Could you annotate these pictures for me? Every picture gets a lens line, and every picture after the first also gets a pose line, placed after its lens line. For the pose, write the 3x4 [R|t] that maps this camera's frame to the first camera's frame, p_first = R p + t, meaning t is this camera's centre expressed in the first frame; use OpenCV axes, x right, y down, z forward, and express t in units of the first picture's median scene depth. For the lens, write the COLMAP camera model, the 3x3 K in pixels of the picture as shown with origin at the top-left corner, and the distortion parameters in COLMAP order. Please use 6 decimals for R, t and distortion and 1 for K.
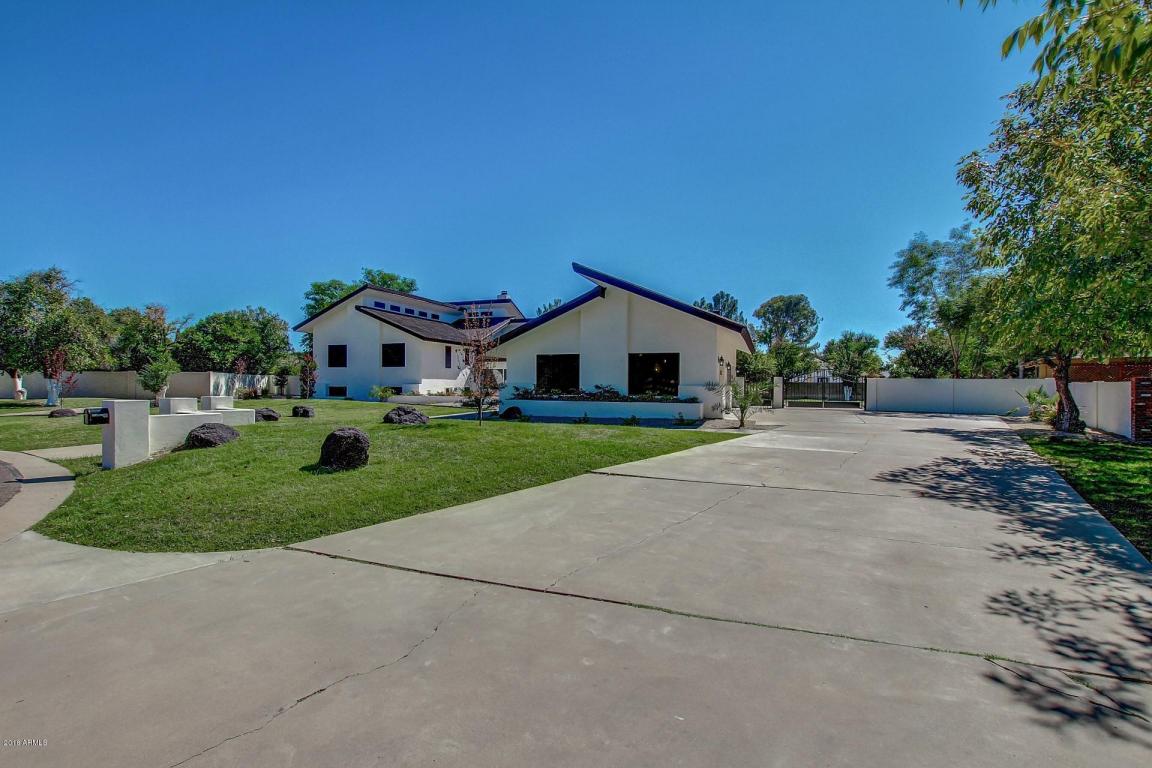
lens RADIAL K [[555.4, 0, 576.0], [0, 555.4, 384.0], [0, 0, 1]] dist [-0.014824, -0.000395]
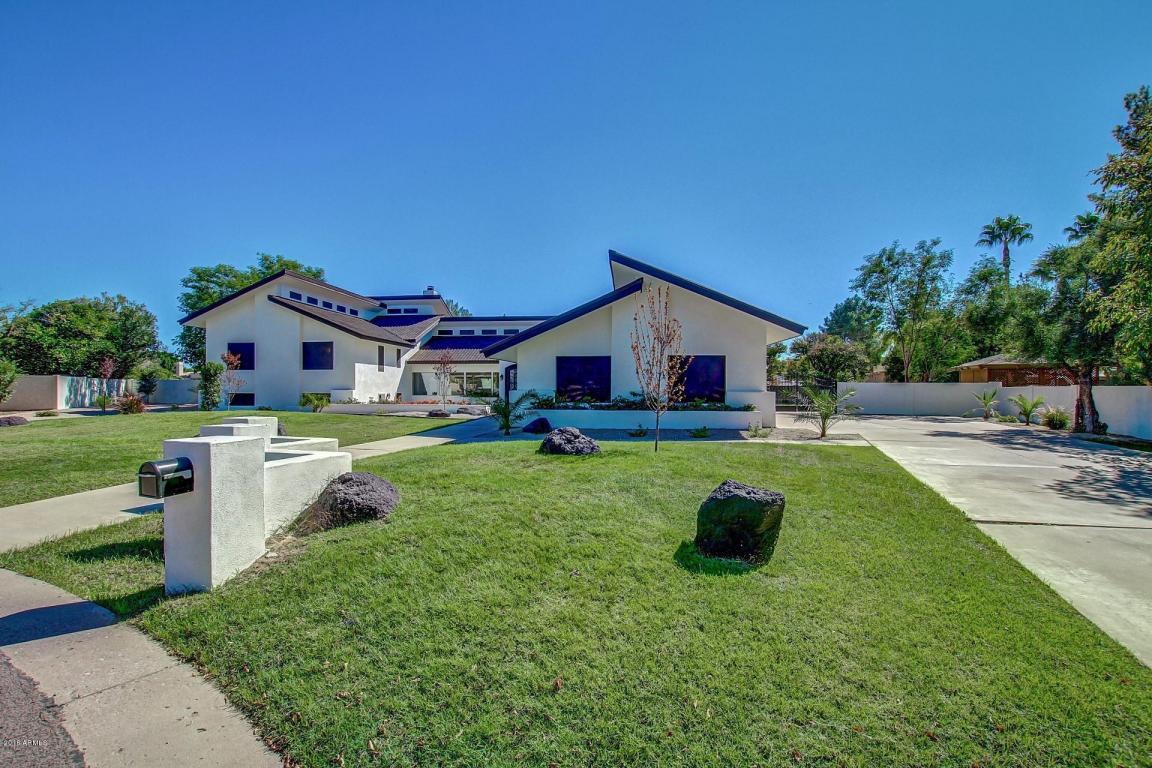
lens RADIAL K [[545.0, 0, 571.9], [0, 545.0, 383.6], [0, 0, 1]] dist [-0.017151, 0.000023]
pose [[0.972294, -0.002736, 0.233747, -0.145053], [0.004079, 0.999978, -0.005263, -0.003553], [-0.233728, 0.006070, 0.972283, 0.107152]]
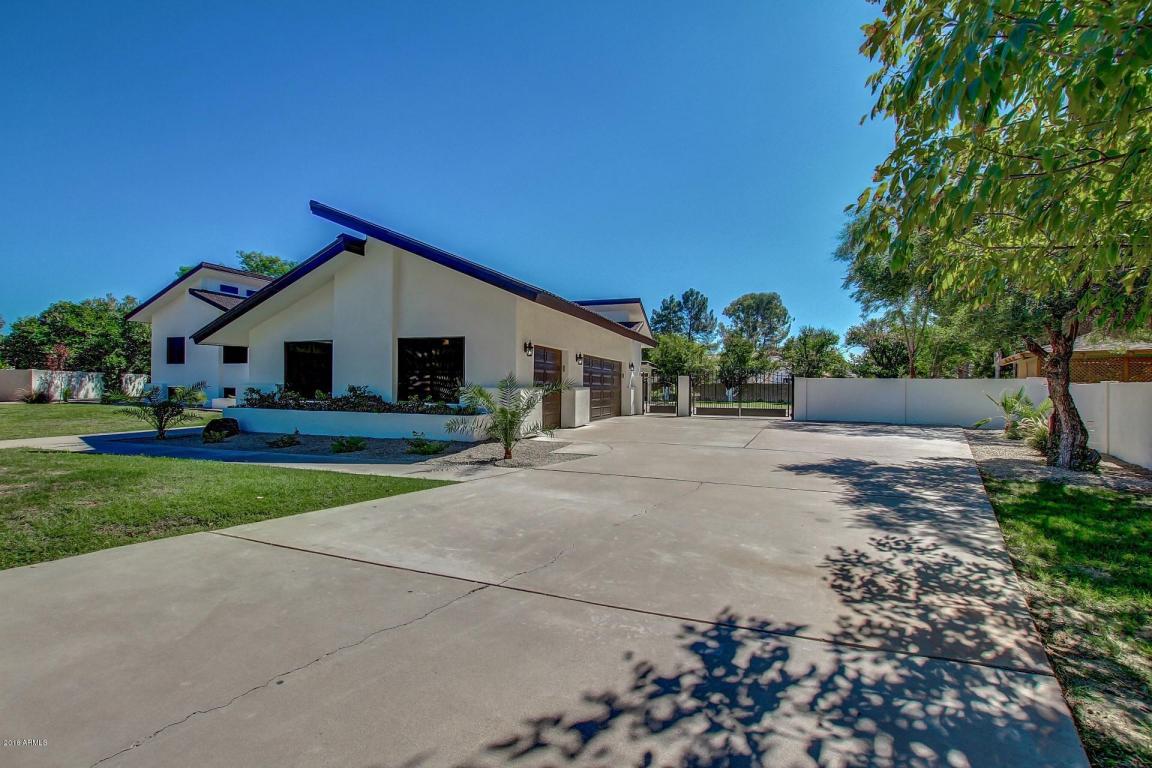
lens RADIAL K [[535.3, 0, 576.0], [0, 535.3, 384.0], [0, 0, 1]] dist [-0.014537, 0.001003]
pose [[0.999990, 0.001906, 0.004132, 0.171835], [-0.001901, 0.999998, -0.001170, -0.000154], [-0.004135, 0.001162, 0.999991, 0.204006]]
